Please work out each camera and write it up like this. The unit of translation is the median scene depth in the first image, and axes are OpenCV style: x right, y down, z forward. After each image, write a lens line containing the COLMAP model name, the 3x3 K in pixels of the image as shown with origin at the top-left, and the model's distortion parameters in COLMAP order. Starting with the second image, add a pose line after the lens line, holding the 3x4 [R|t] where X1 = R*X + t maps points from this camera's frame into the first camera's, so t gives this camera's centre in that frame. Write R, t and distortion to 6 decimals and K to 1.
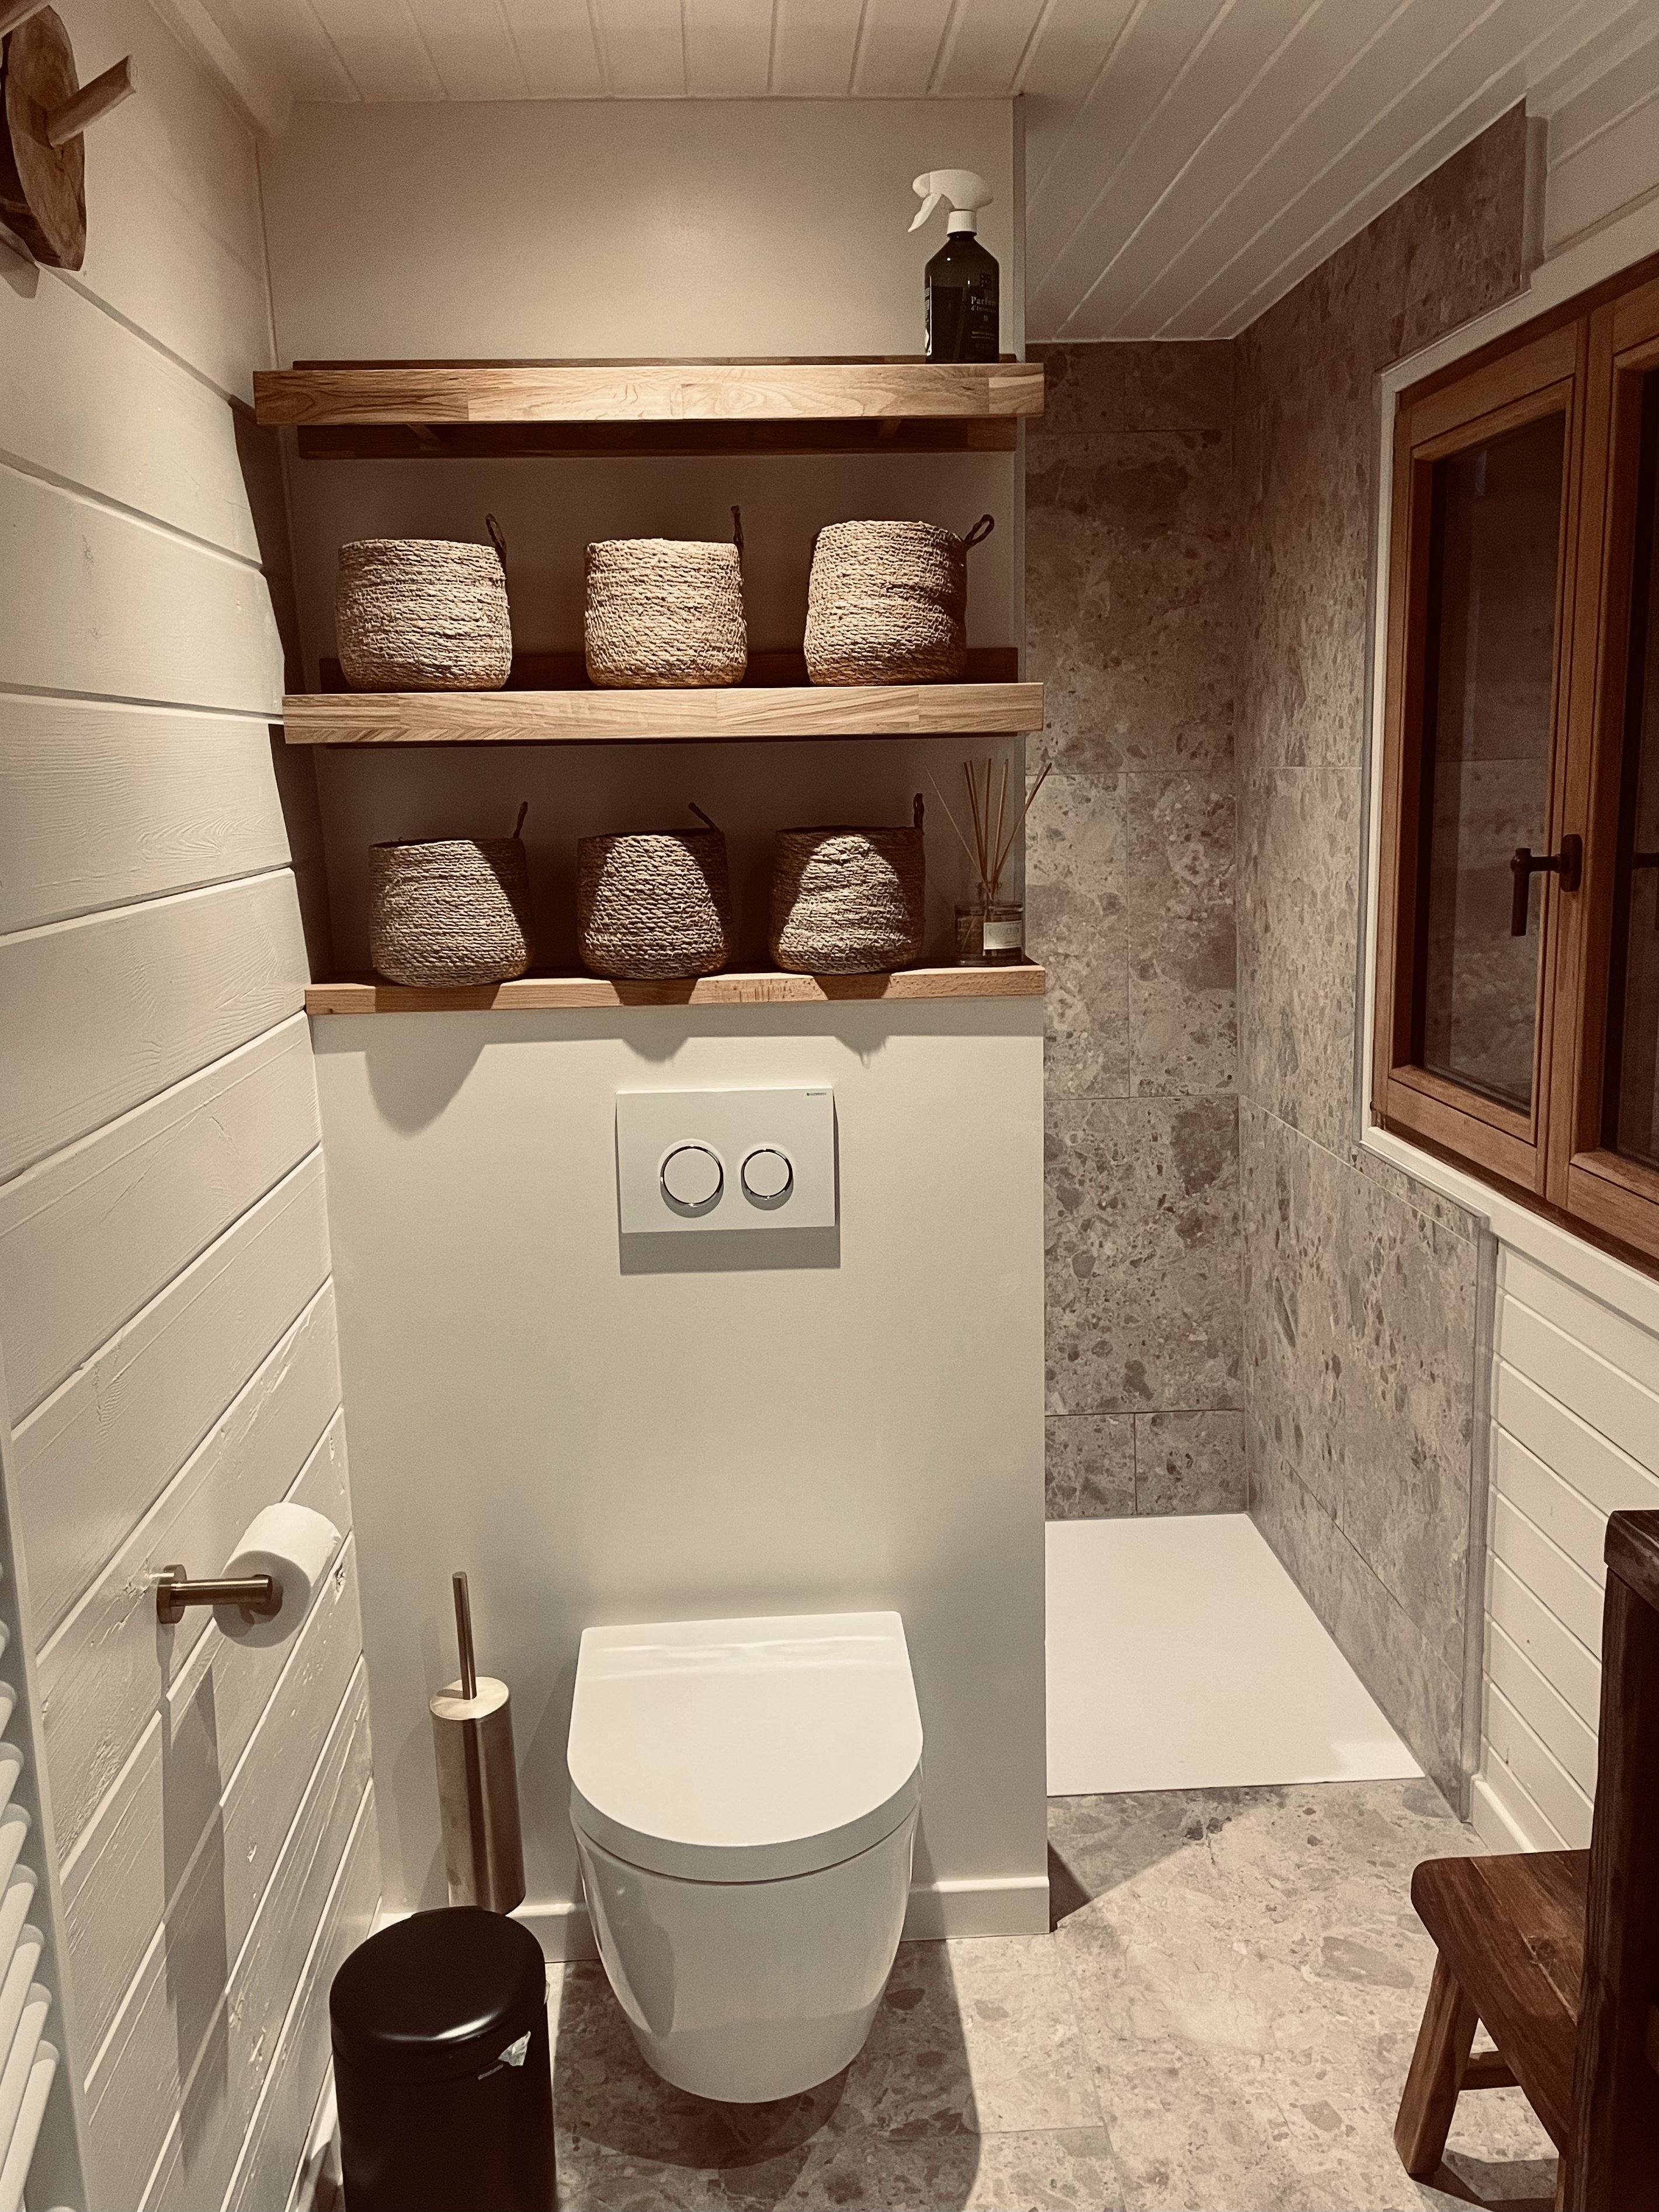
lens RADIAL K [[1809.5, 0, 829.5], [0, 1809.5, 1106.0], [0, 0, 1]] dist [0.087203, -0.151756]
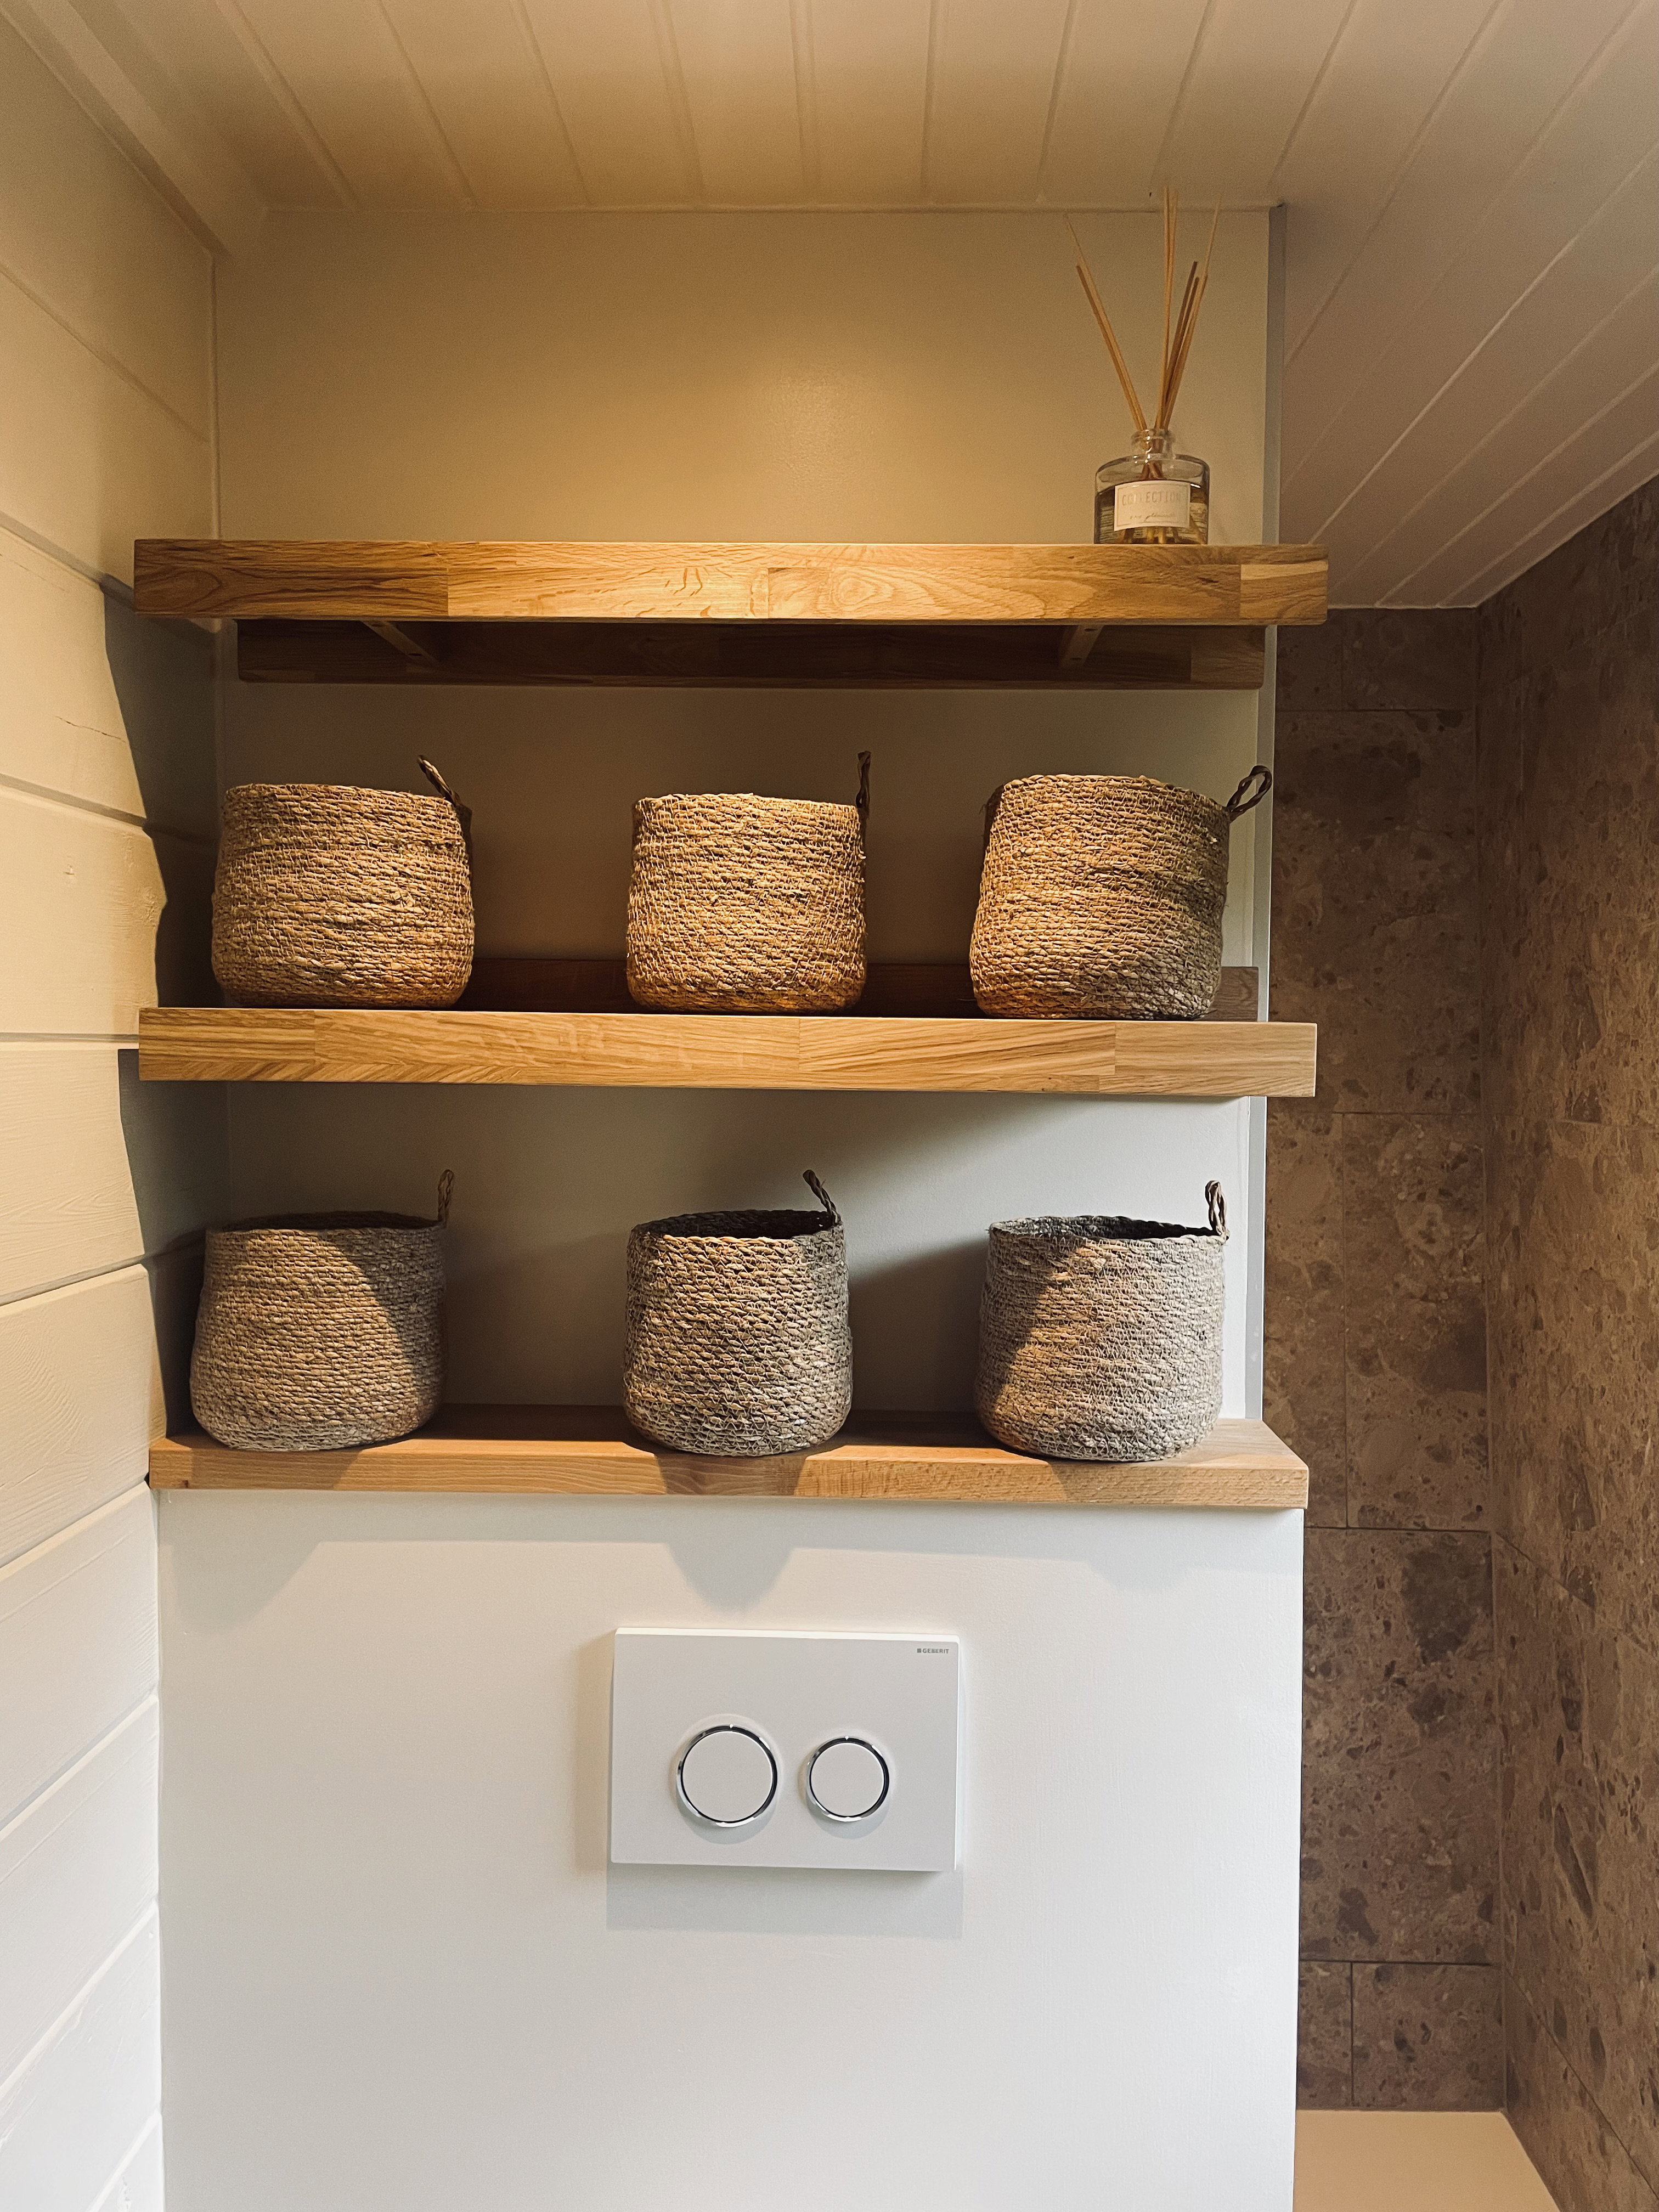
lens RADIAL K [[1809.4, 0, 829.5], [0, 1809.4, 1106.0], [0, 0, 1]] dist [0.087203, -0.151756]
pose [[0.996362, 0.036885, -0.076820, -0.000772], [-0.048397, 0.986909, -0.153847, -0.052707], [0.070139, 0.157005, 0.985104, 0.195765]]
